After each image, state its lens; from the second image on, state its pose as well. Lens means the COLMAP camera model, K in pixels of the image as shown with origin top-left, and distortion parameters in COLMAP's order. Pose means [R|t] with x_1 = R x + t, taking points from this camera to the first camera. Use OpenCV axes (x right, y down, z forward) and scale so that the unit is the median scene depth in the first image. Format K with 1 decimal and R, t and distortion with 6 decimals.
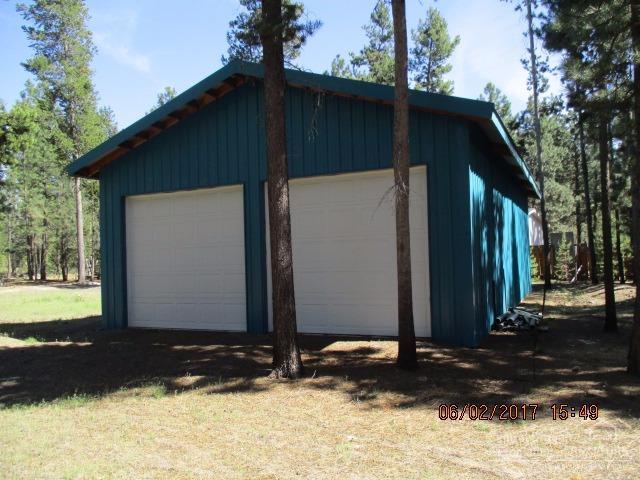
lens RADIAL K [[535.7, 0, 320.3], [0, 535.7, 238.7], [0, 0, 1]] dist [-0.025019, -0.004342]
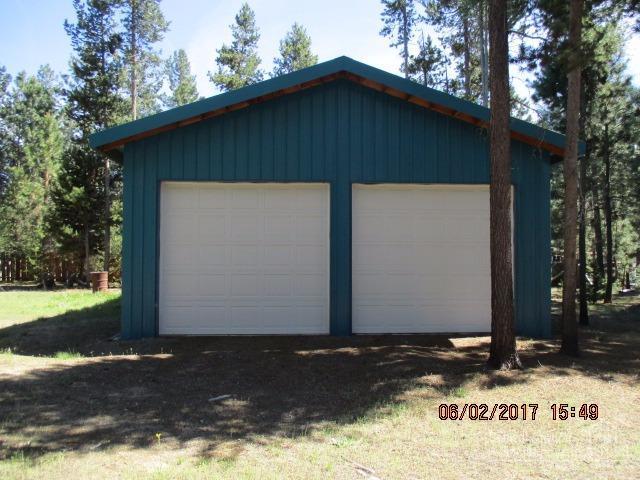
lens RADIAL K [[535.7, 0, 320.3], [0, 535.7, 242.5], [0, 0, 1]] dist [-0.025019, -0.004342]
pose [[0.879204, 0.046086, 0.474210, -0.616104], [-0.044564, 0.998902, -0.014454, 0.021259], [-0.474356, -0.008425, 0.880293, 0.148623]]
